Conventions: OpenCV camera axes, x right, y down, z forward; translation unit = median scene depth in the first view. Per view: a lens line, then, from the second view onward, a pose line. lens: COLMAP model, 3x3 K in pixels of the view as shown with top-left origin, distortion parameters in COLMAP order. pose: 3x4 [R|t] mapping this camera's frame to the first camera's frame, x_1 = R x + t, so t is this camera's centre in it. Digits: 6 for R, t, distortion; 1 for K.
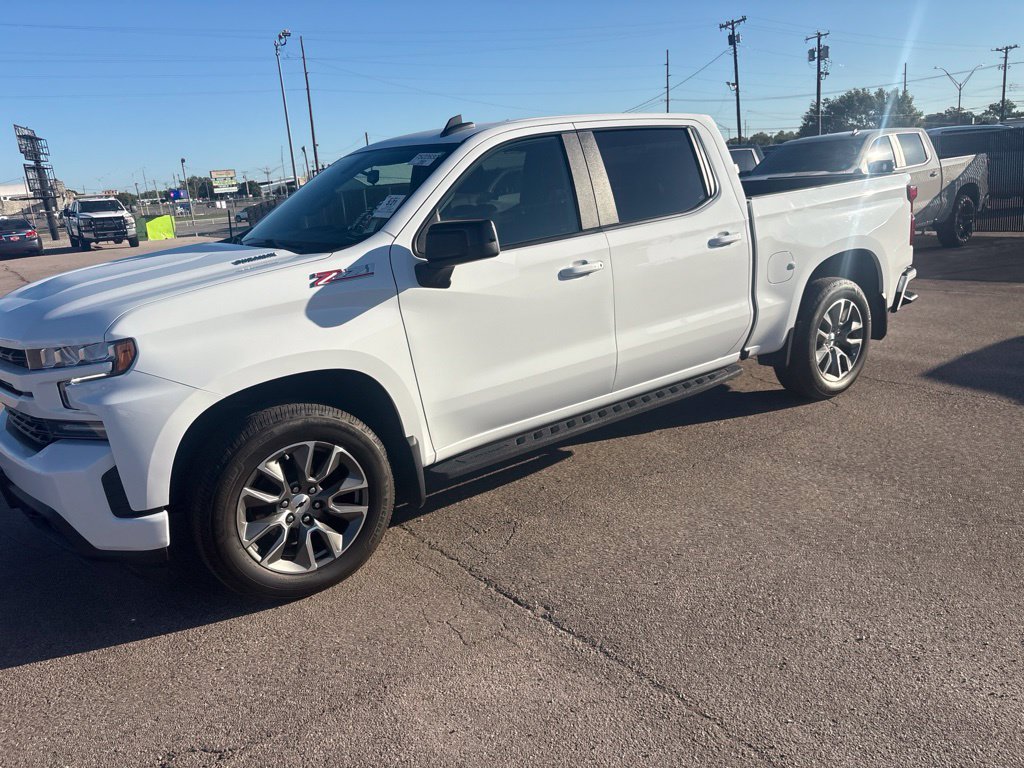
lens RADIAL K [[762.0, 0, 512.0], [0, 762.0, 384.0], [0, 0, 1]] dist [0.071655, -0.075654]
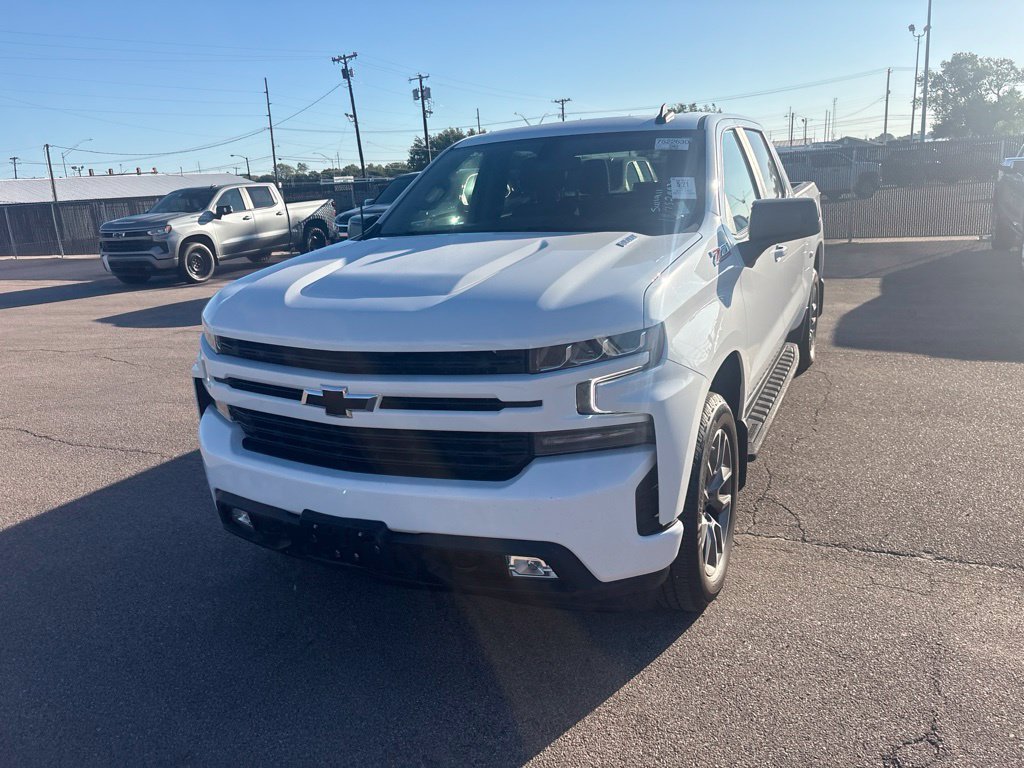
lens RADIAL K [[770.2, 0, 501.5], [0, 770.2, 375.2], [0, 0, 1]] dist [0.039099, -0.034047]
pose [[0.884687, -0.094775, 0.456449, -0.693939], [0.116548, 0.992989, -0.019712, -0.003029], [-0.451381, 0.070637, 0.889531, 0.202462]]
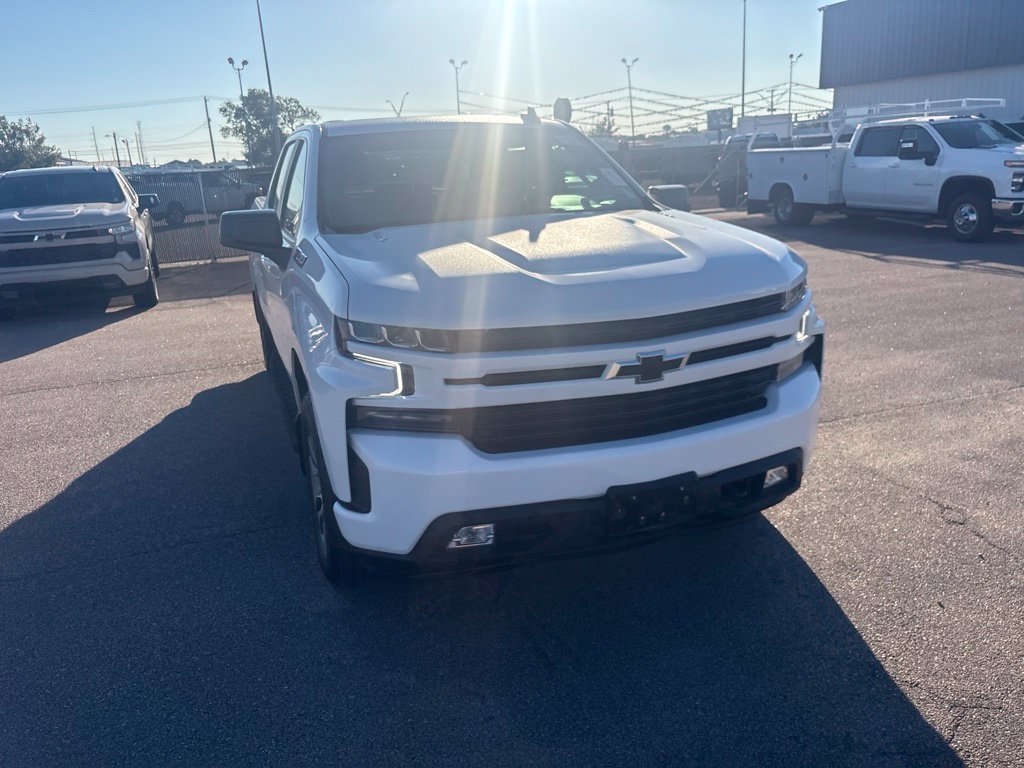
lens RADIAL K [[780.1, 0, 490.1], [0, 780.1, 383.6], [0, 0, 1]] dist [0.038854, -0.029302]
pose [[0.291012, -0.199832, 0.935617, -1.149719], [0.275971, 0.953907, 0.117901, -0.103802], [-0.916052, 0.223892, 0.332747, 0.702636]]
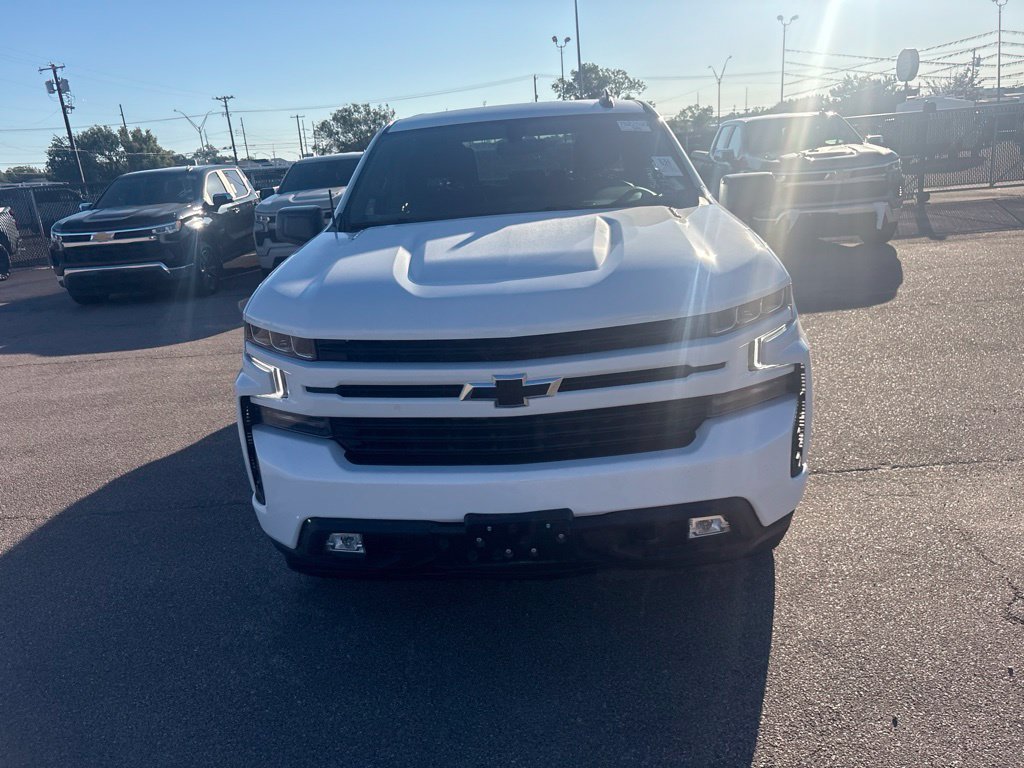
lens RADIAL K [[770.4, 0, 495.6], [0, 770.4, 383.3], [0, 0, 1]] dist [0.058990, -0.057233]
pose [[0.632695, -0.194143, 0.749670, -0.960055], [0.232129, 0.971096, 0.055577, -0.048293], [-0.738791, 0.138857, 0.659474, 0.429225]]
